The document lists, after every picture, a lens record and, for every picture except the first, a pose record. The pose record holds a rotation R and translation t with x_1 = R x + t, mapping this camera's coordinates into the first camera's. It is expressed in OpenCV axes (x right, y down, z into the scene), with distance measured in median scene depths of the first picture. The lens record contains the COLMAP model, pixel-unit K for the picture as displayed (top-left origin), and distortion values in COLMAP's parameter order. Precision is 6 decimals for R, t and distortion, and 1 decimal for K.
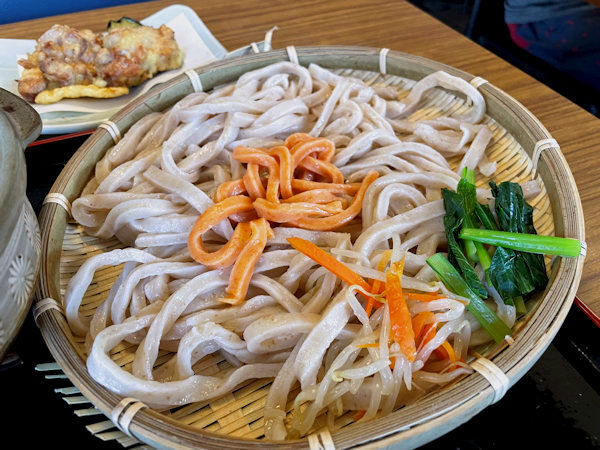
lens RADIAL K [[452.0, 0, 300.0], [0, 452.0, 225.0], [0, 0, 1]] dist [0.002940, 0.000789]
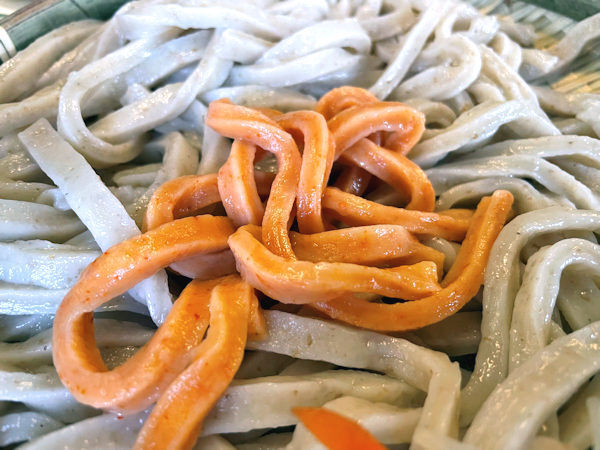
lens RADIAL K [[518.2, 0, 300.0], [0, 518.2, 225.0], [0, 0, 1]] dist [-0.026192, -0.007219]
pose [[0.991183, 0.129577, -0.027673, -0.021038], [-0.127704, 0.989923, 0.061189, -0.084758], [0.035322, -0.057116, 0.997743, 0.440529]]
